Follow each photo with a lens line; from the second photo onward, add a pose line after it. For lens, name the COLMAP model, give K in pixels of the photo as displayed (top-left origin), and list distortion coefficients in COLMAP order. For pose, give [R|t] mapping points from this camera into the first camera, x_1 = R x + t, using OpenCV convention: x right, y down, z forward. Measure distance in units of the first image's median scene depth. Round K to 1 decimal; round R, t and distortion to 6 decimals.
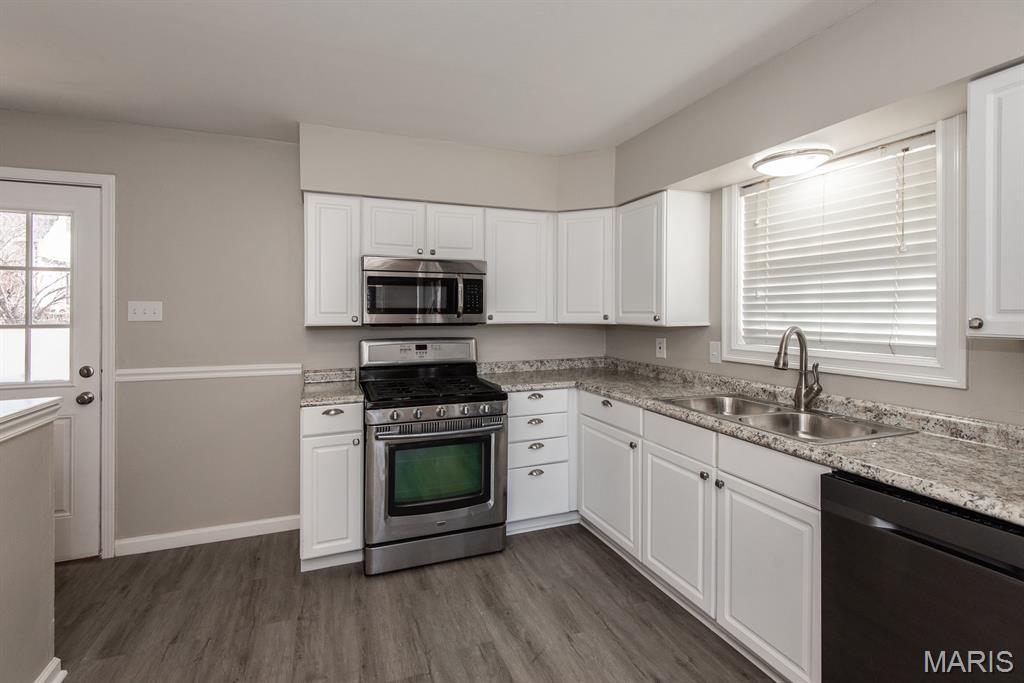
lens RADIAL K [[470.5, 0, 505.3], [0, 470.5, 313.6], [0, 0, 1]] dist [0.030236, -0.013791]
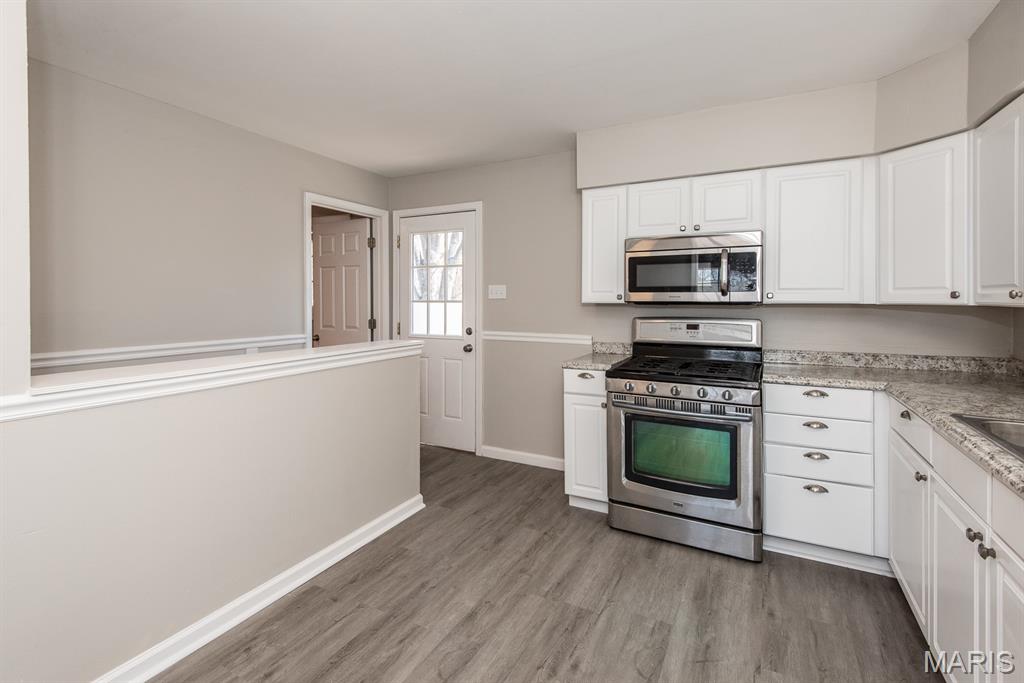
lens RADIAL K [[477.7, 0, 510.3], [0, 477.7, 299.5], [0, 0, 1]] dist [0.000943, -0.000531]
pose [[0.659629, 0.002091, -0.751588, 0.383035], [-0.002814, 0.999996, 0.000312, 0.019285], [0.751586, 0.001909, 0.659632, 0.084243]]
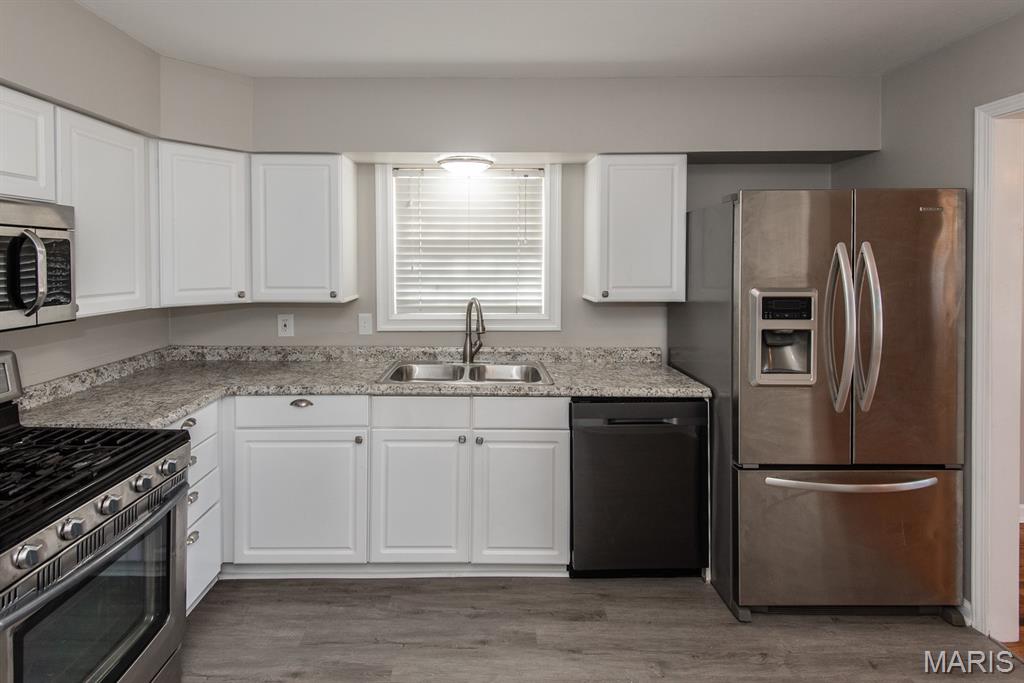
lens RADIAL K [[491.7, 0, 482.9], [0, 491.7, 269.1], [0, 0, 1]] dist [0.015767, -0.012279]
pose [[0.359406, -0.013758, 0.933080, -0.492425], [0.003044, 0.999903, 0.013570, -0.054842], [-0.933176, -0.002037, 0.359413, 0.427617]]
